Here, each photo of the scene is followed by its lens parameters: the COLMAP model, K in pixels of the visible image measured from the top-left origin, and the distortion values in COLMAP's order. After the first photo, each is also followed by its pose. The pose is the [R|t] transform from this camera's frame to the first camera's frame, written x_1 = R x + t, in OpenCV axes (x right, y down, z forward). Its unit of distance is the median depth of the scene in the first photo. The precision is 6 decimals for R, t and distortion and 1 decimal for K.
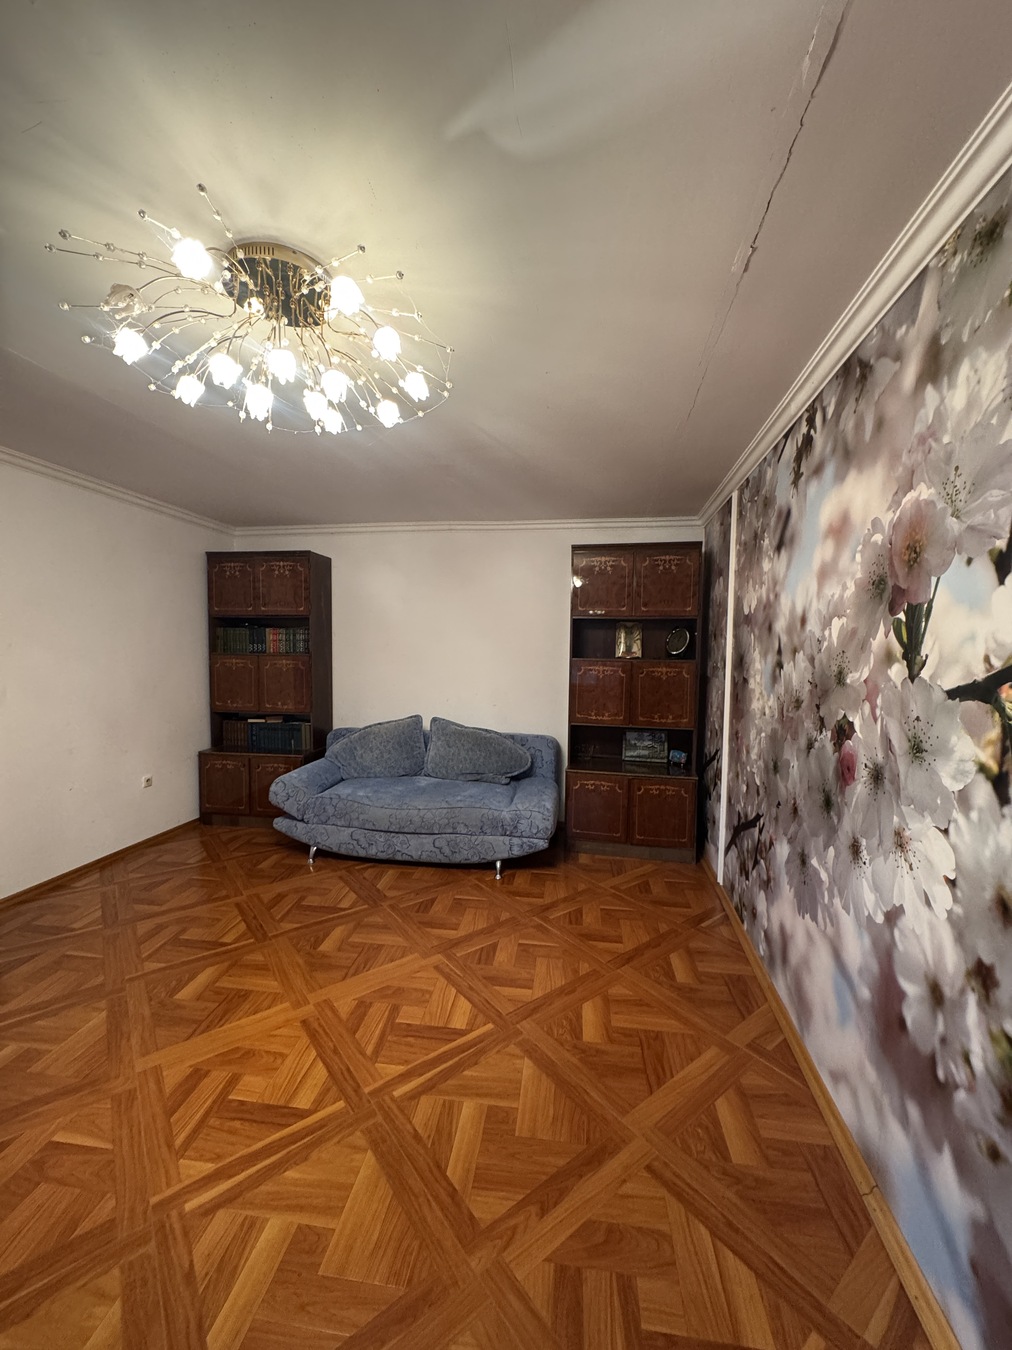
lens RADIAL K [[546.0, 0, 509.4], [0, 546.0, 672.3], [0, 0, 1]] dist [0.007746, 0.000460]
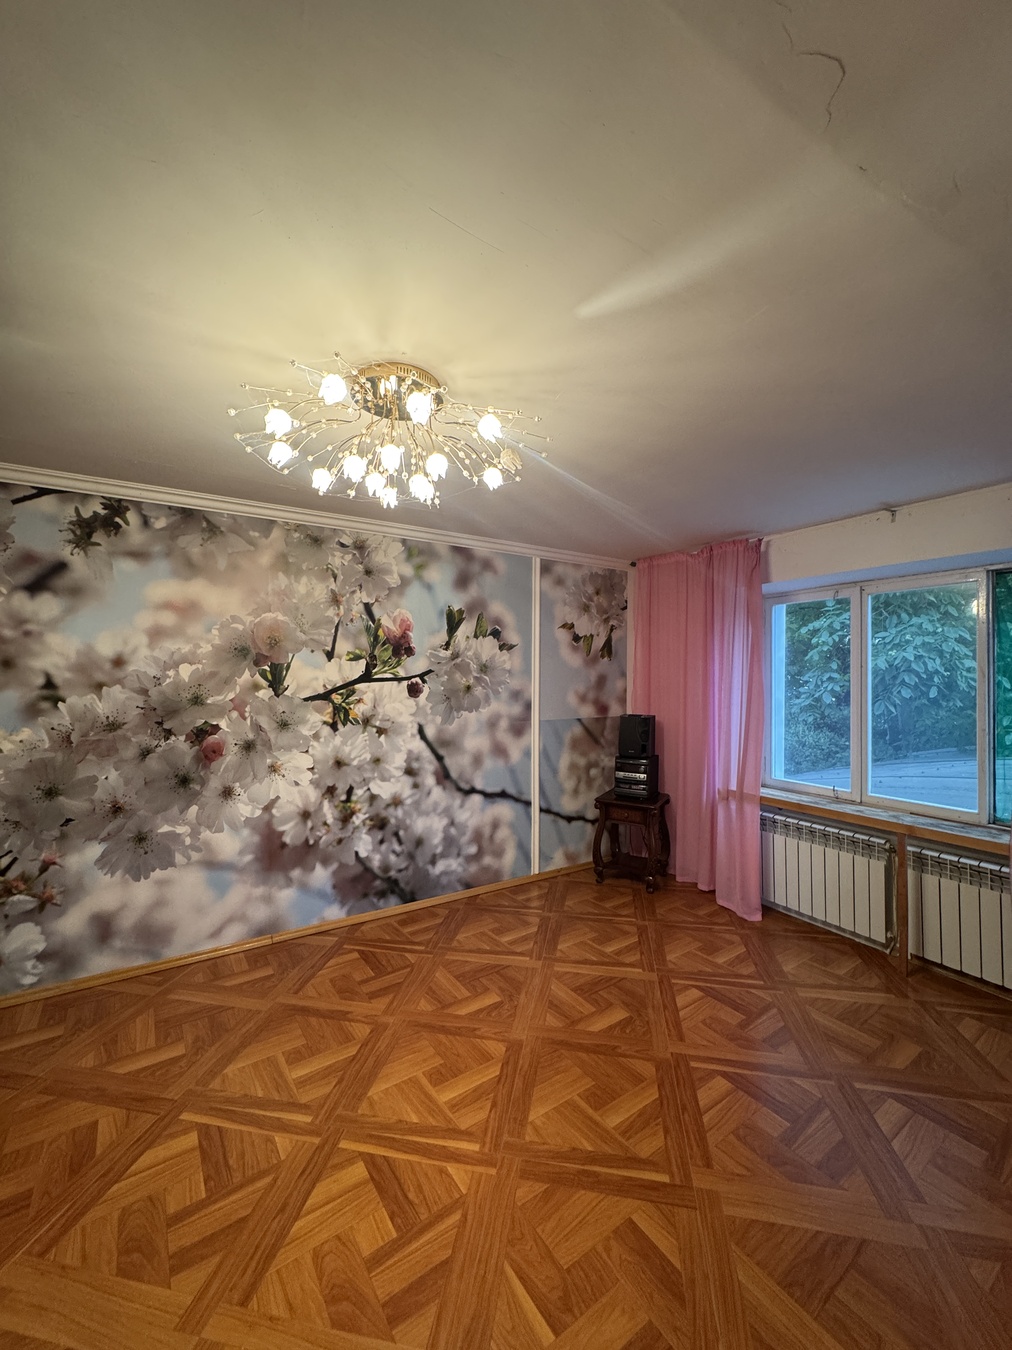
lens RADIAL K [[546.0, 0, 506.2], [0, 546.0, 673.2], [0, 0, 1]] dist [0.007746, 0.000460]
pose [[-0.673834, -0.009668, 0.738819, -1.544662], [0.023834, 0.999110, 0.034812, -0.133988], [-0.738498, 0.041067, -0.673004, 1.759410]]
